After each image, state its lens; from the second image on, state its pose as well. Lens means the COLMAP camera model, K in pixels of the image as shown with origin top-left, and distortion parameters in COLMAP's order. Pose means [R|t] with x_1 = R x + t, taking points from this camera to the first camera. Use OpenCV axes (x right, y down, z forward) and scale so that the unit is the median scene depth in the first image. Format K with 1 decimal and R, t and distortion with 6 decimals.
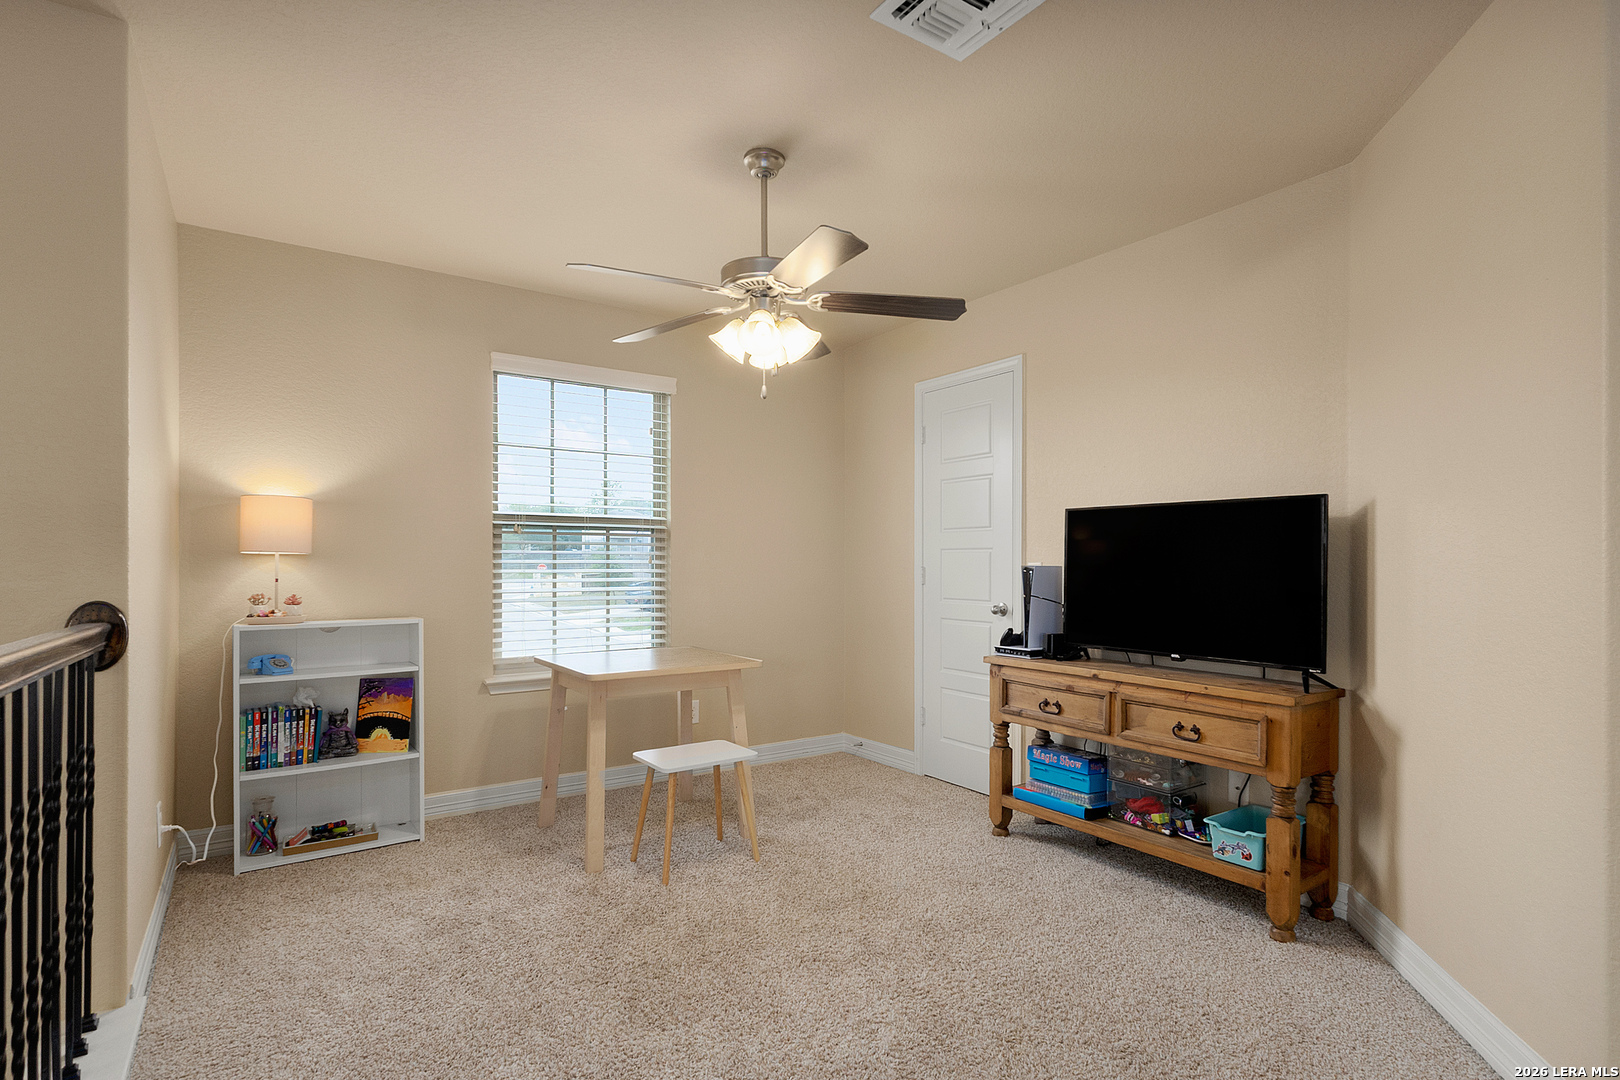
lens RADIAL K [[797.0, 0, 810.3], [0, 797.0, 561.5], [0, 0, 1]] dist [0.000799, 0.000205]
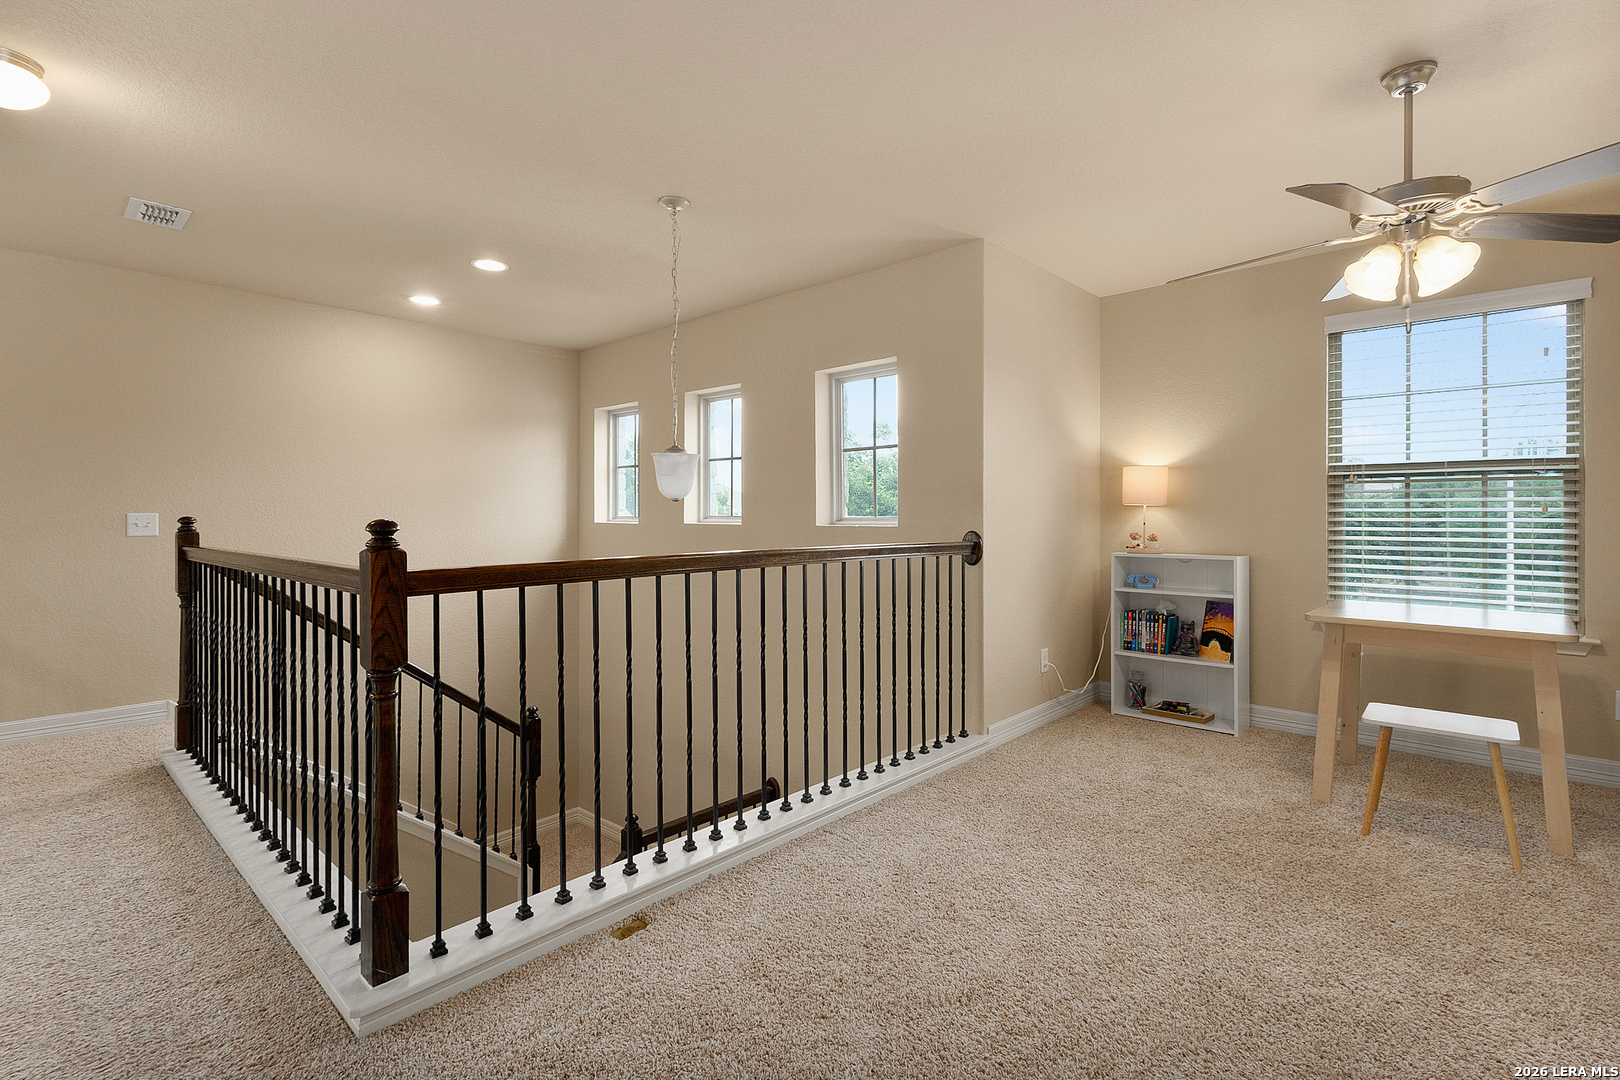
lens RADIAL K [[756.1, 0, 811.4], [0, 756.1, 516.8], [0, 0, 1]] dist [0.000754, 0.000176]
pose [[0.211899, 0.005407, -0.977277, 0.533302], [0.003217, 0.999975, 0.006230, 0.000640], [0.977286, -0.004464, 0.211876, 0.113646]]
